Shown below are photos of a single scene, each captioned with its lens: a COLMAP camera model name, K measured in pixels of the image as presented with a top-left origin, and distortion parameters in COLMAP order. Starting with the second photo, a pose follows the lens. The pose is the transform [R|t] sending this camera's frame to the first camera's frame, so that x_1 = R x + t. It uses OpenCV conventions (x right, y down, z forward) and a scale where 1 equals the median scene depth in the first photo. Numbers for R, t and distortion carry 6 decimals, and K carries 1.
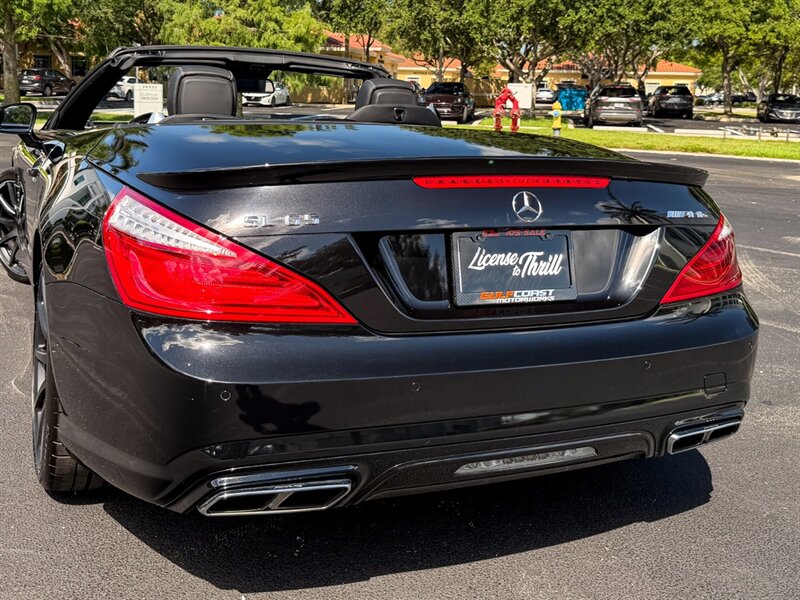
lens RADIAL K [[871.3, 0, 392.7], [0, 871.3, 192.8], [0, 0, 1]] dist [0.178956, -0.459365]
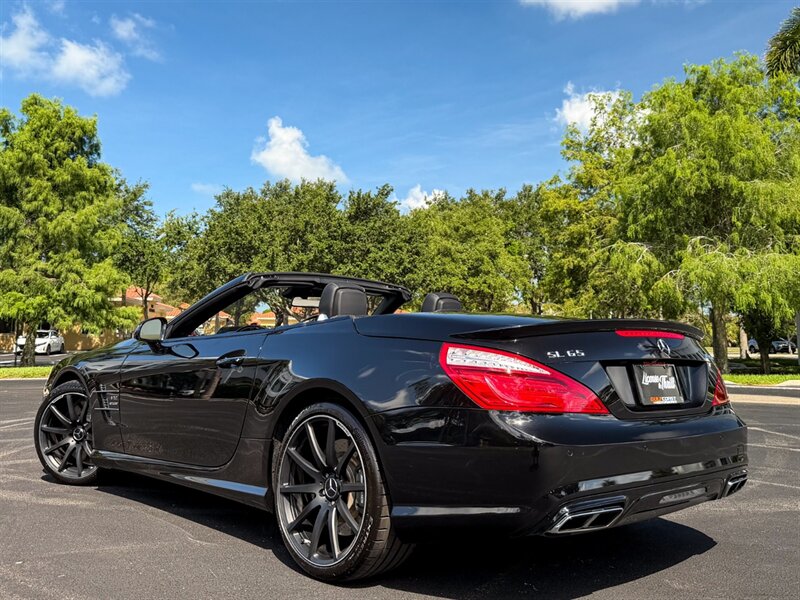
lens RADIAL K [[800.7, 0, 402.1], [0, 800.7, 231.2], [0, 0, 1]] dist [0.080781, -0.034265]
pose [[0.936065, 0.023735, 0.351025, -0.108739], [0.064487, 0.969245, -0.237500, 0.016752], [-0.345866, 0.244952, 0.905746, -0.043580]]
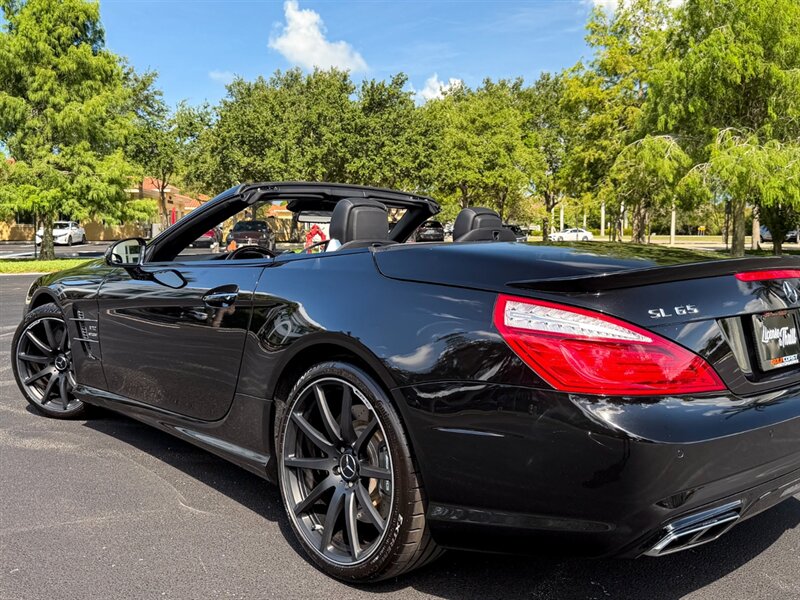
lens RADIAL K [[761.1, 0, 401.7], [0, 761.1, 269.9], [0, 0, 1]] dist [0.159275, -0.356671]
pose [[0.941669, -0.041082, 0.334022, -0.092861], [0.061295, 0.996857, -0.050196, 0.000462], [-0.330910, 0.067742, 0.941228, 0.009522]]
